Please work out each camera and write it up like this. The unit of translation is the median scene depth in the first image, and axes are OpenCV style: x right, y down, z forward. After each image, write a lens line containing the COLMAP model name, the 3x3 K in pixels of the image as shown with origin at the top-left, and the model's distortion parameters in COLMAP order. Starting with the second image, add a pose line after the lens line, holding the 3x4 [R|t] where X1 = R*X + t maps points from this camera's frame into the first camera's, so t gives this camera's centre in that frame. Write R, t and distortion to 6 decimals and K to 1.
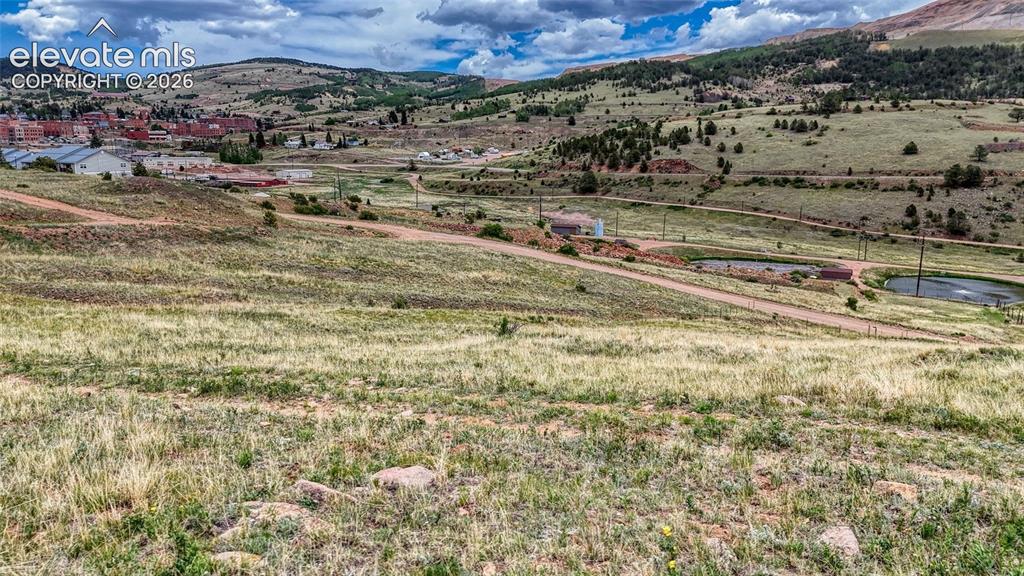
lens RADIAL K [[754.6, 0, 511.9], [0, 754.6, 285.8], [0, 0, 1]] dist [0.078544, -0.073893]
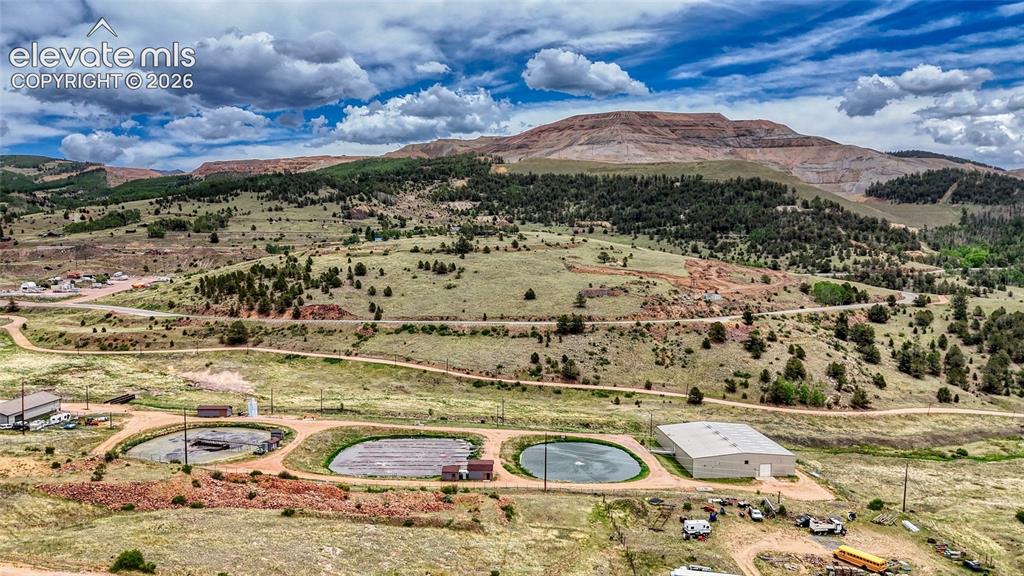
lens RADIAL K [[754.6, 0, 513.9], [0, 754.6, 285.2], [0, 0, 1]] dist [0.078544, -0.073893]
pose [[0.900222, -0.035551, 0.433977, 0.000043], [0.082412, 0.992558, -0.089644, -0.075952], [-0.427561, 0.116464, 0.896453, -0.016442]]
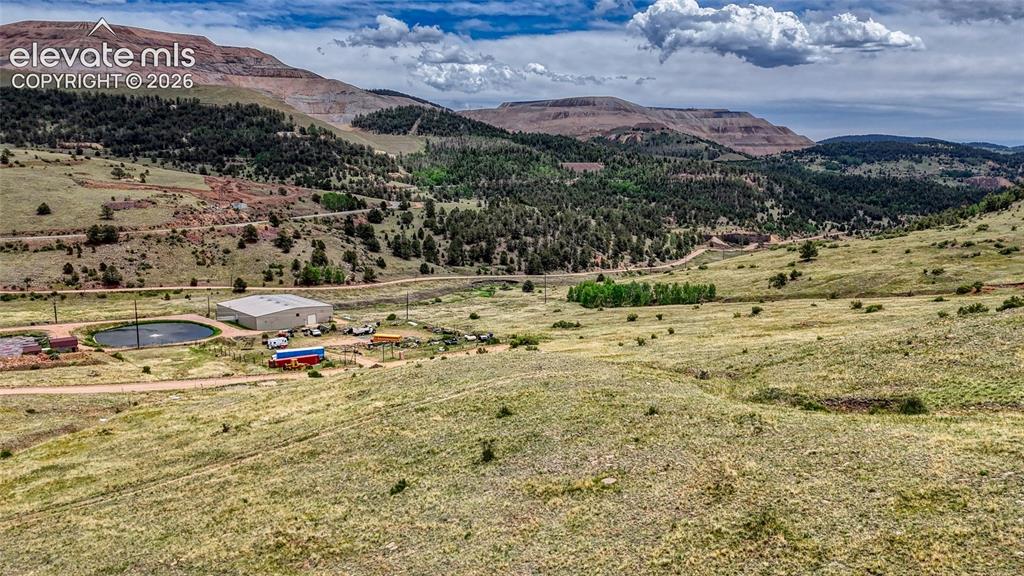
lens RADIAL K [[754.6, 0, 517.8], [0, 754.6, 287.0], [0, 0, 1]] dist [0.078544, -0.073893]
pose [[0.456671, -0.149150, 0.877044, -0.133300], [0.167578, 0.982620, 0.079848, -0.034840], [-0.873710, 0.110509, 0.473728, -0.095790]]
